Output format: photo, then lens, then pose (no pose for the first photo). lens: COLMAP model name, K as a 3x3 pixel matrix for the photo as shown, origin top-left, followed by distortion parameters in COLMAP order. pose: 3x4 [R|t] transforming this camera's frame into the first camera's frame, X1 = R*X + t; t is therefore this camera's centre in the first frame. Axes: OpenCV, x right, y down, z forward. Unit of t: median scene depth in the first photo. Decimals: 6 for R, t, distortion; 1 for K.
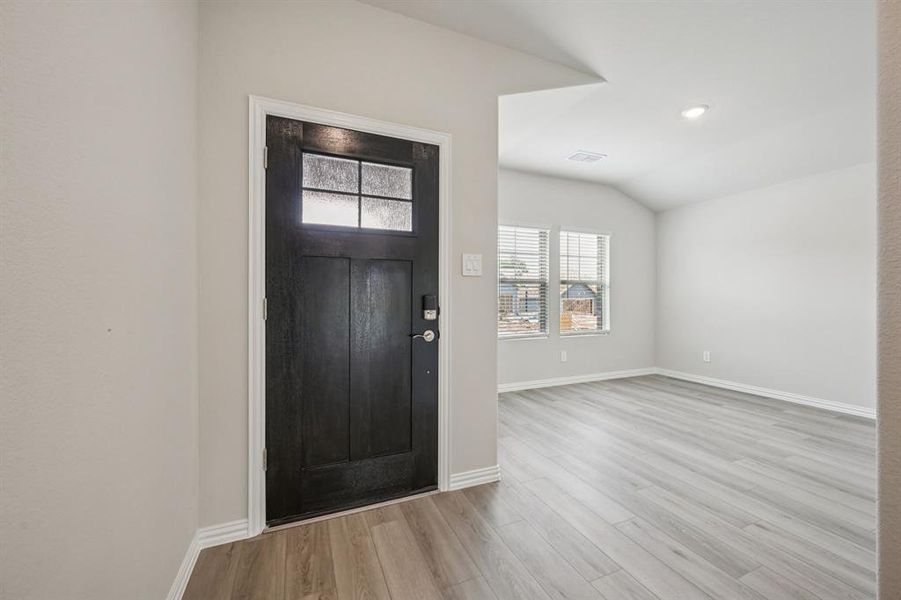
lens RADIAL K [[367.8, 0, 458.1], [0, 367.8, 292.1], [0, 0, 1]] dist [-0.008111, 0.000564]
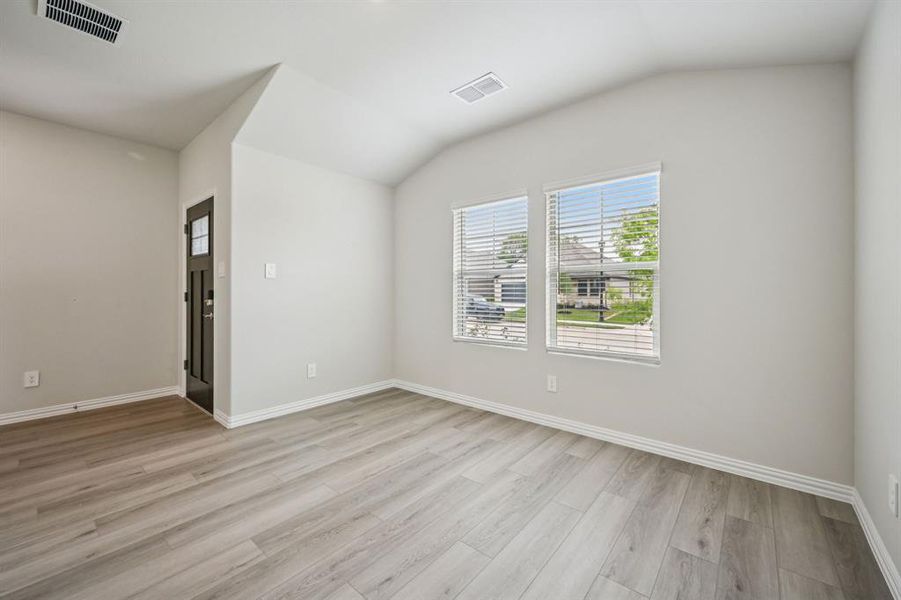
lens RADIAL K [[363.0, 0, 449.7], [0, 363.0, 296.2], [0, 0, 1]] dist [-0.007380, 0.000383]
pose [[0.439480, 0.013832, -0.898146, 1.468093], [0.007037, 0.999798, 0.018842, 0.001425], [0.898225, -0.014601, 0.439294, 1.014199]]
